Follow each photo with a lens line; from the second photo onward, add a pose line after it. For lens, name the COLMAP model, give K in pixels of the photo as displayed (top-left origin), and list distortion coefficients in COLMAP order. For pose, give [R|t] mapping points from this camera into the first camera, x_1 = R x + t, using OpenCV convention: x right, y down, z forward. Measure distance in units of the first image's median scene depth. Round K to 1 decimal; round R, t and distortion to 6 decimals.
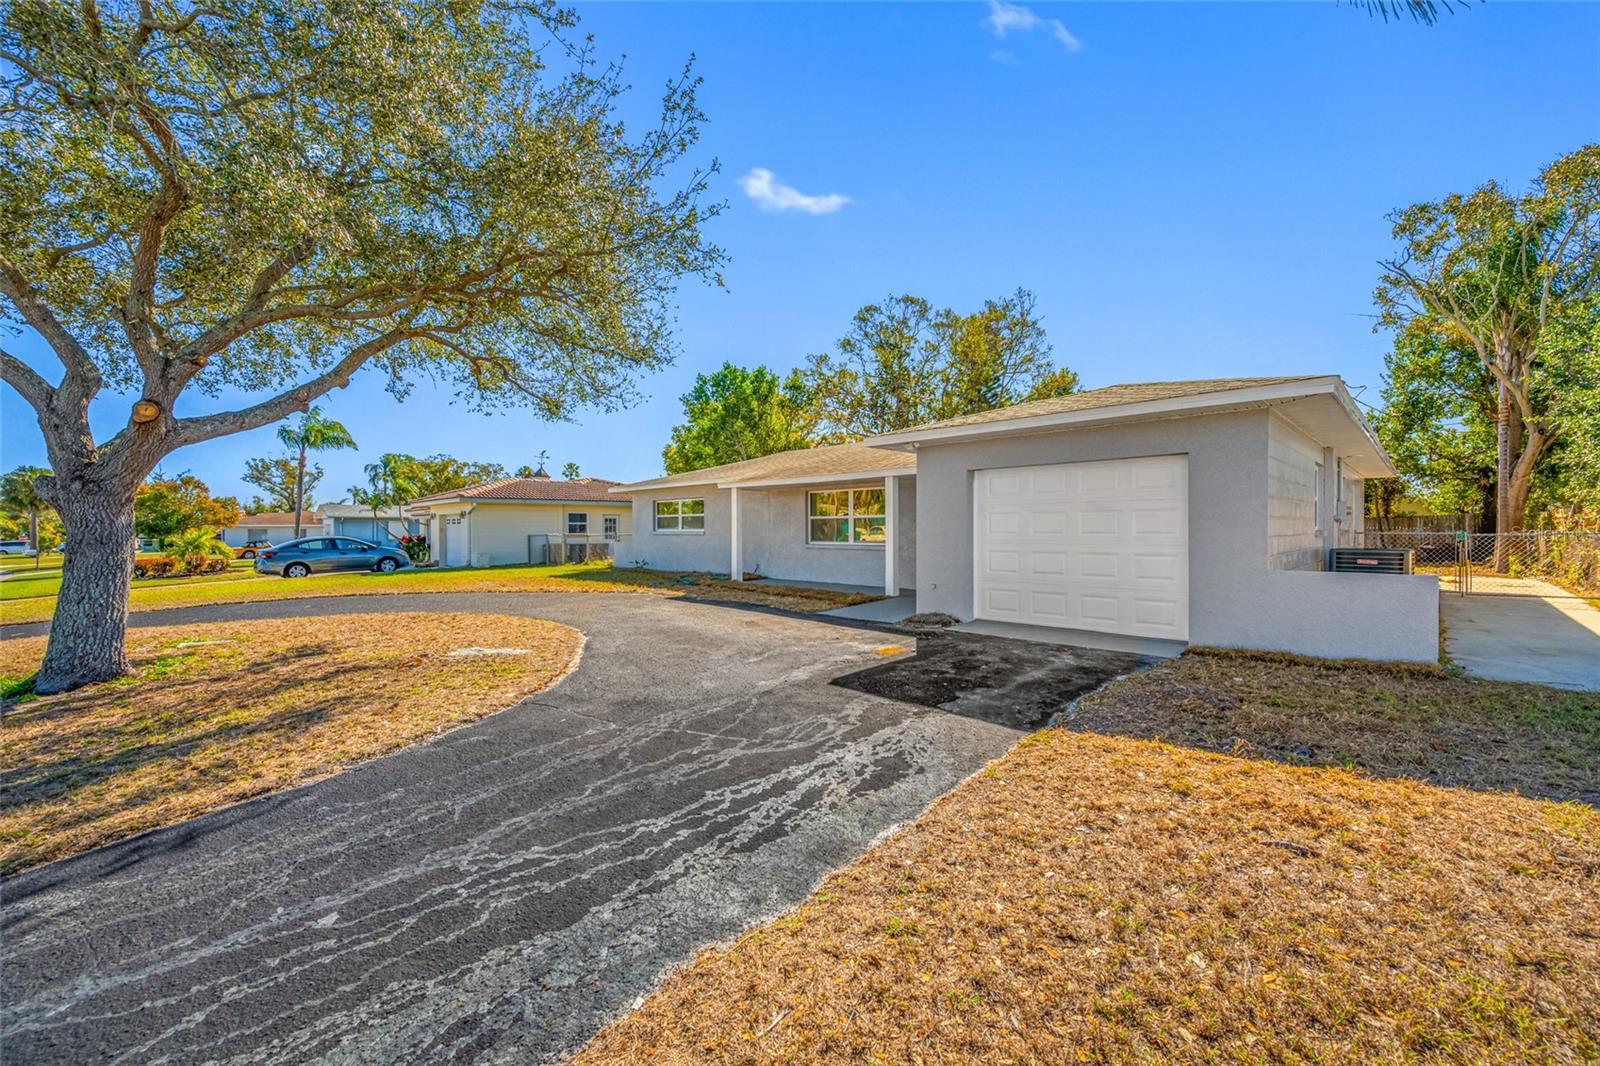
lens RADIAL K [[636.1, 0, 798.5], [0, 636.1, 520.3], [0, 0, 1]] dist [-0.000652, 0.000221]
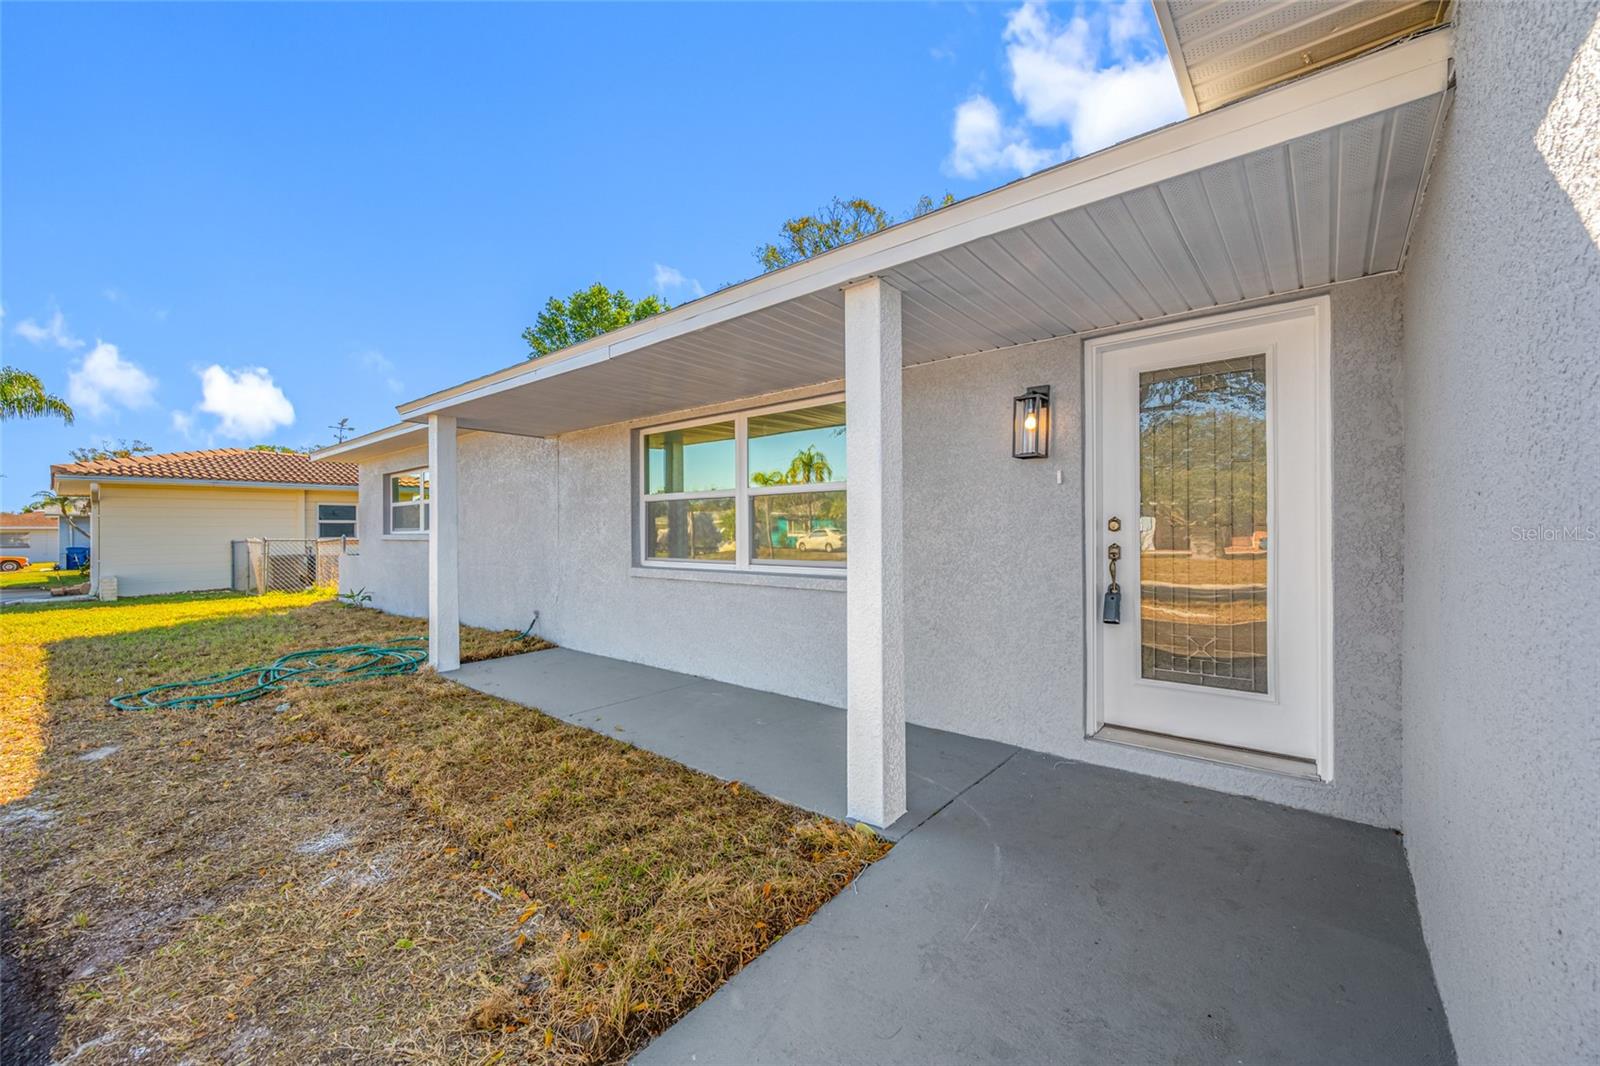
lens RADIAL K [[620.8, 0, 808.2], [0, 620.8, 531.2], [0, 0, 1]] dist [0.010077, 0.000120]
pose [[0.994191, -0.004979, 0.107515, 0.061311], [0.003194, 0.999854, 0.016772, 0.007872], [-0.107583, -0.016331, 0.994062, 0.498466]]
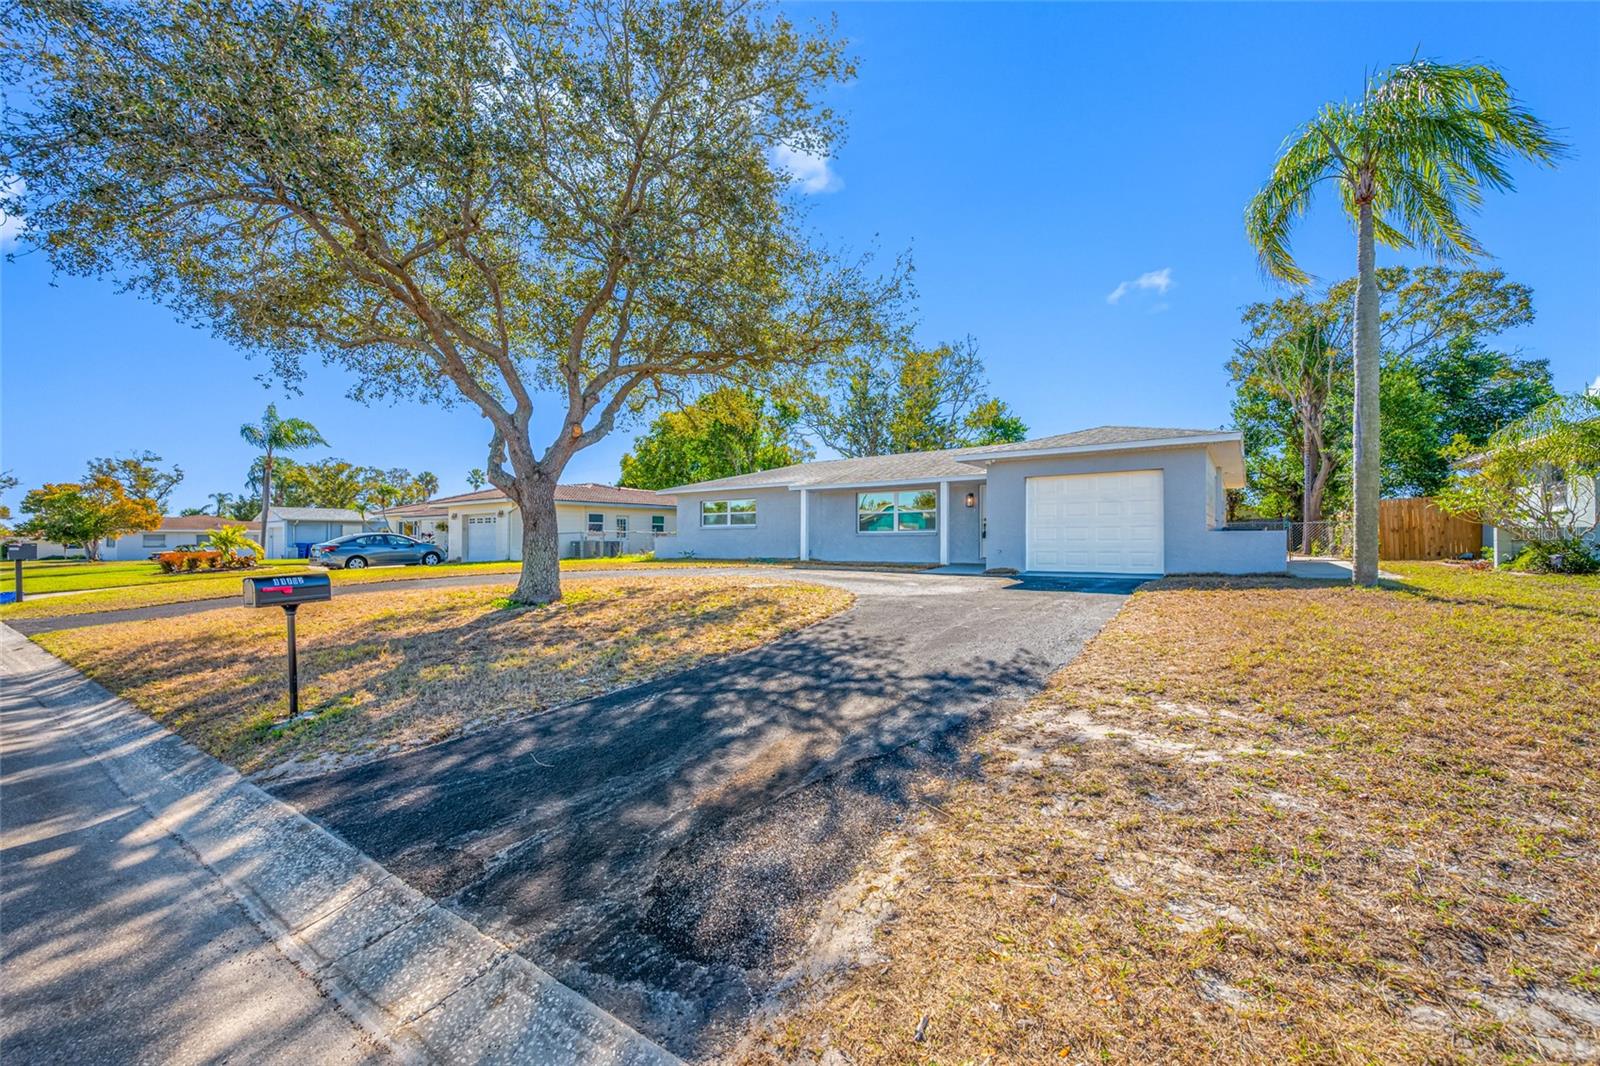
lens RADIAL K [[639.9, 0, 798.5], [0, 639.9, 524.7], [0, 0, 1]] dist [-0.001073, -0.000061]
pose [[0.985683, 0.003100, 0.168580, -0.263851], [-0.001166, 0.999932, -0.011575, 0.028162], [-0.168604, 0.011213, 0.985620, -0.226489]]
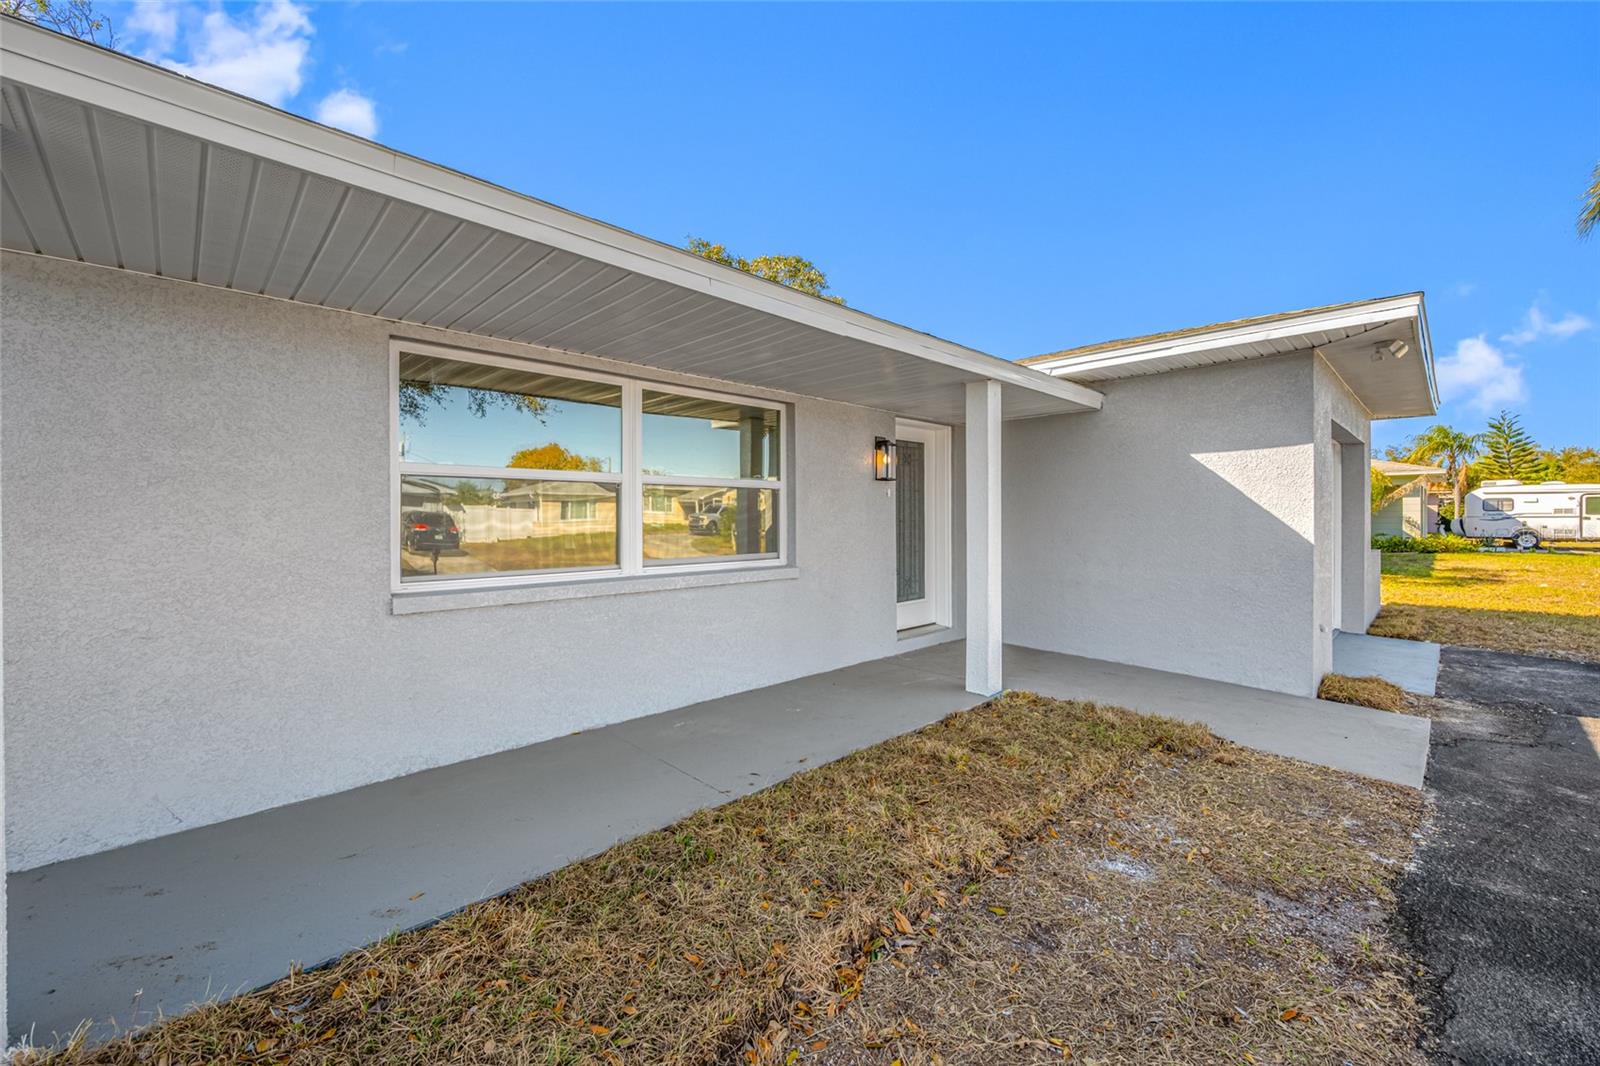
lens RADIAL K [[639.9, 0, 798.5], [0, 639.9, 524.7], [0, 0, 1]] dist [-0.001073, -0.000061]
pose [[0.011343, -0.012197, 0.999861, -0.147337], [-0.015530, 0.999803, 0.012373, 0.007814], [-0.999815, -0.015668, 0.011151, 0.695651]]
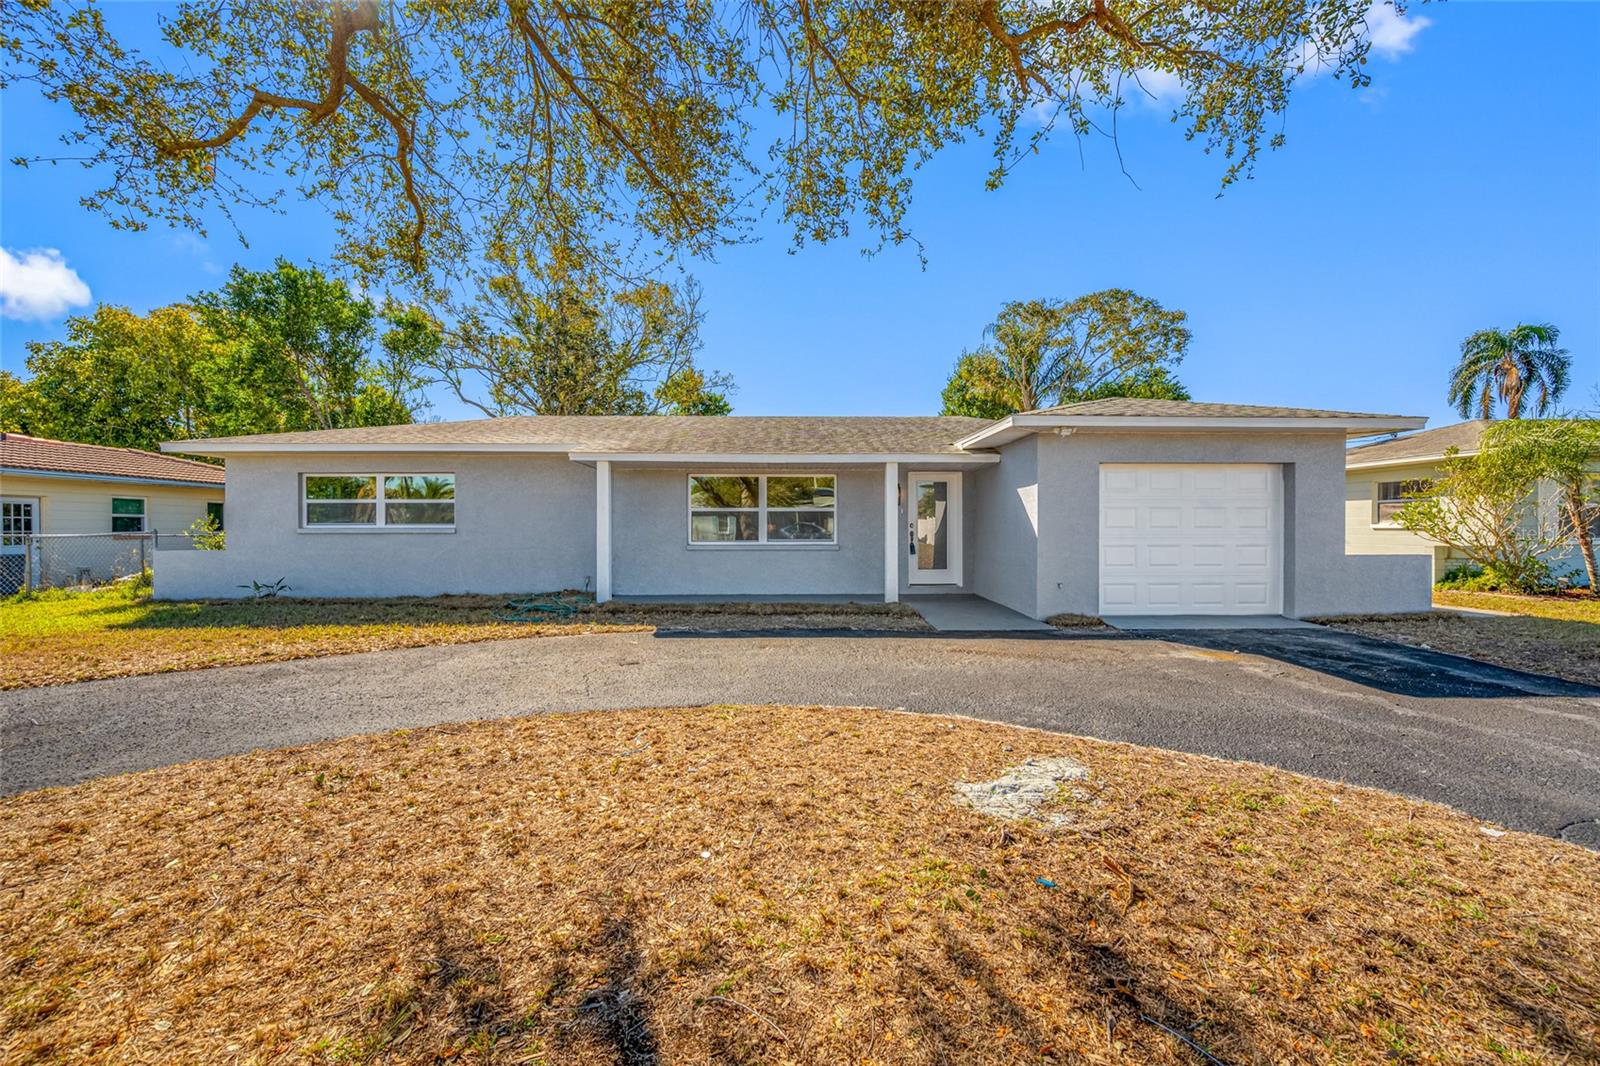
lens RADIAL K [[631.9, 0, 800.0], [0, 631.9, 533.0], [0, 0, 1]] dist [-0.002643, -0.000457]
pose [[0.681578, -0.002998, 0.731739, -0.345466], [-0.011654, 0.999820, 0.014952, 0.008158], [-0.731653, -0.018719, 0.681421, 0.330499]]
